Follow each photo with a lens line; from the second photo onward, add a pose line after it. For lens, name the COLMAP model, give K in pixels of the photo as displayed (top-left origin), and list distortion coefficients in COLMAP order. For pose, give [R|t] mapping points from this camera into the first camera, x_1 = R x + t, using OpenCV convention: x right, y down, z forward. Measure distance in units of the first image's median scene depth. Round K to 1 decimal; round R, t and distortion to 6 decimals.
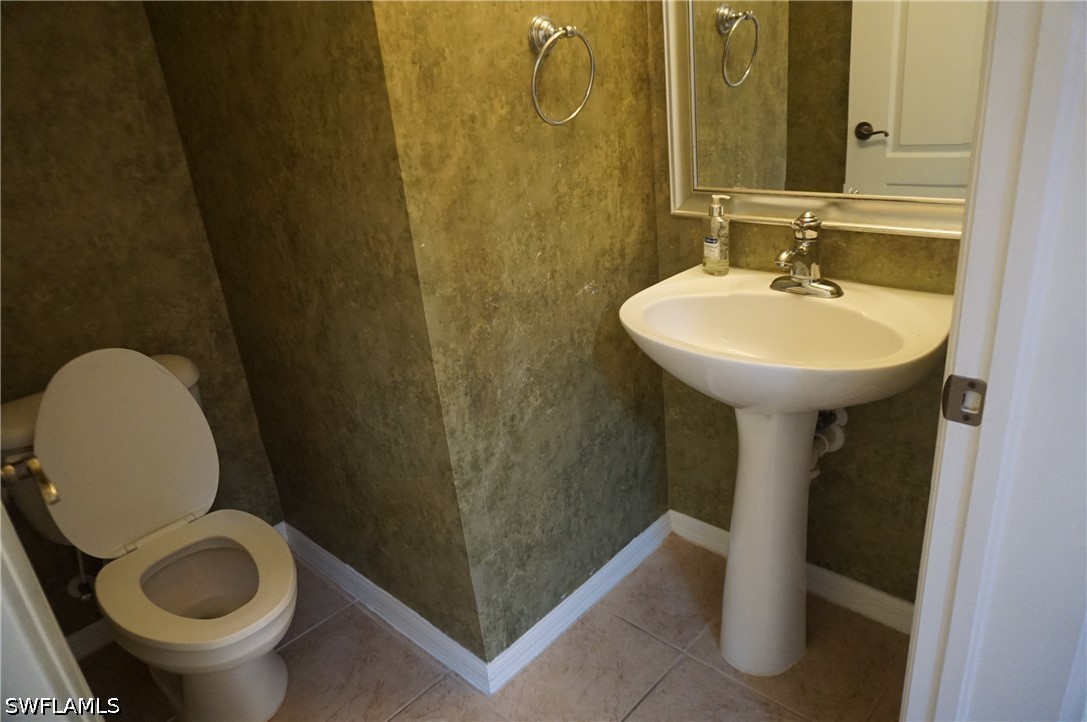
lens RADIAL K [[716.3, 0, 539.5], [0, 716.3, 367.8], [0, 0, 1]] dist [-0.057936, 0.035012]
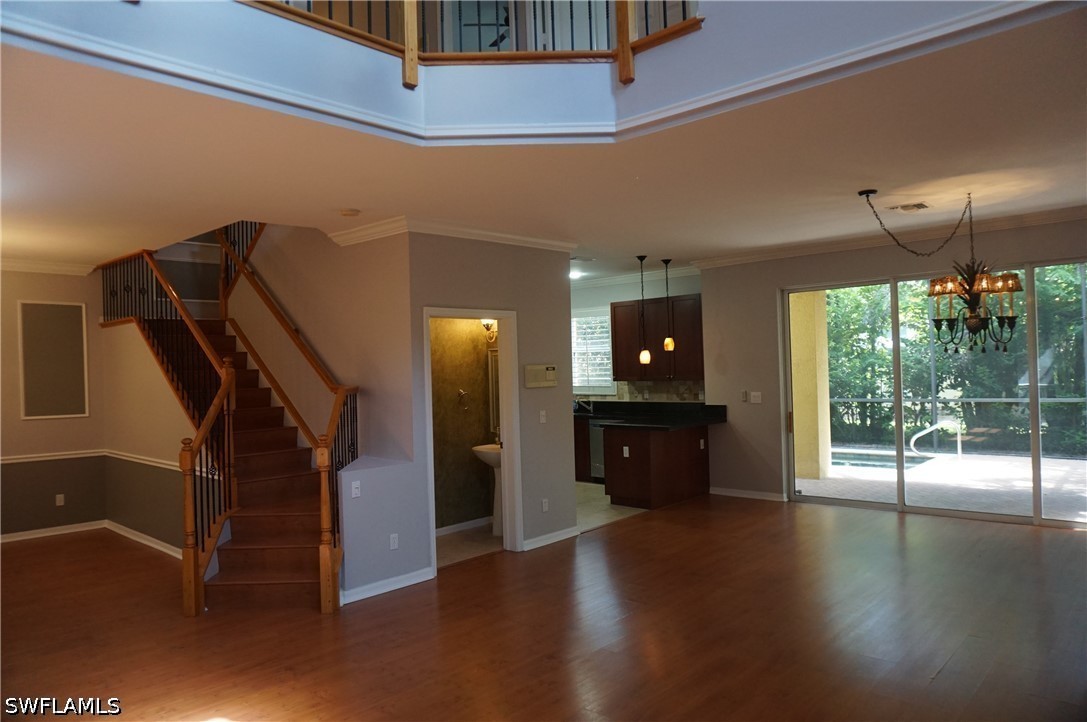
lens RADIAL K [[716.3, 0, 539.5], [0, 716.3, 367.8], [0, 0, 1]] dist [-0.057936, 0.035012]
pose [[0.996698, 0.080589, 0.009940, 0.481132], [-0.070489, 0.919488, -0.386747, 1.282819], [-0.040307, 0.384769, 0.922132, -3.732887]]
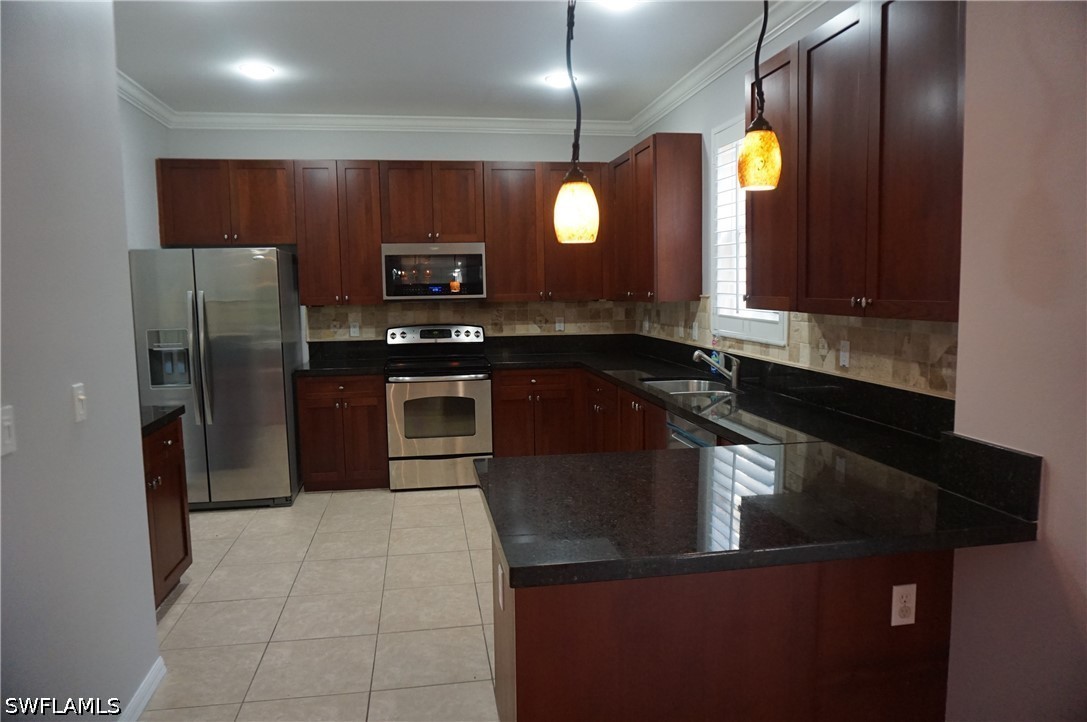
lens RADIAL K [[716.3, 0, 539.5], [0, 716.3, 367.8], [0, 0, 1]] dist [-0.057936, 0.035012]
pose [[0.799896, 0.165315, -0.576920, 2.070762], [-0.301274, 0.942016, -0.147783, -0.528983], [0.519037, 0.292022, 0.803320, 0.350763]]
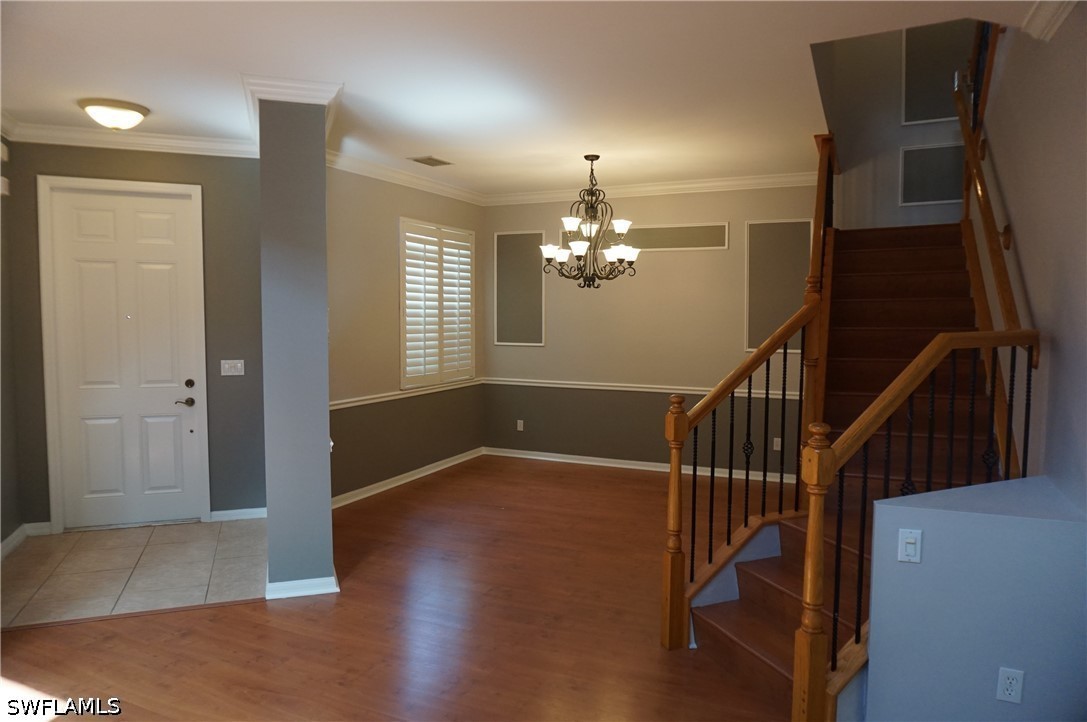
lens RADIAL K [[716.3, 0, 539.5], [0, 716.3, 367.8], [0, 0, 1]] dist [-0.057936, 0.035012]
pose [[0.322421, 0.175226, -0.930237, 0.859906], [-0.397742, 0.916835, 0.034843, 0.434016], [0.858980, 0.358760, 0.365301, -1.716697]]
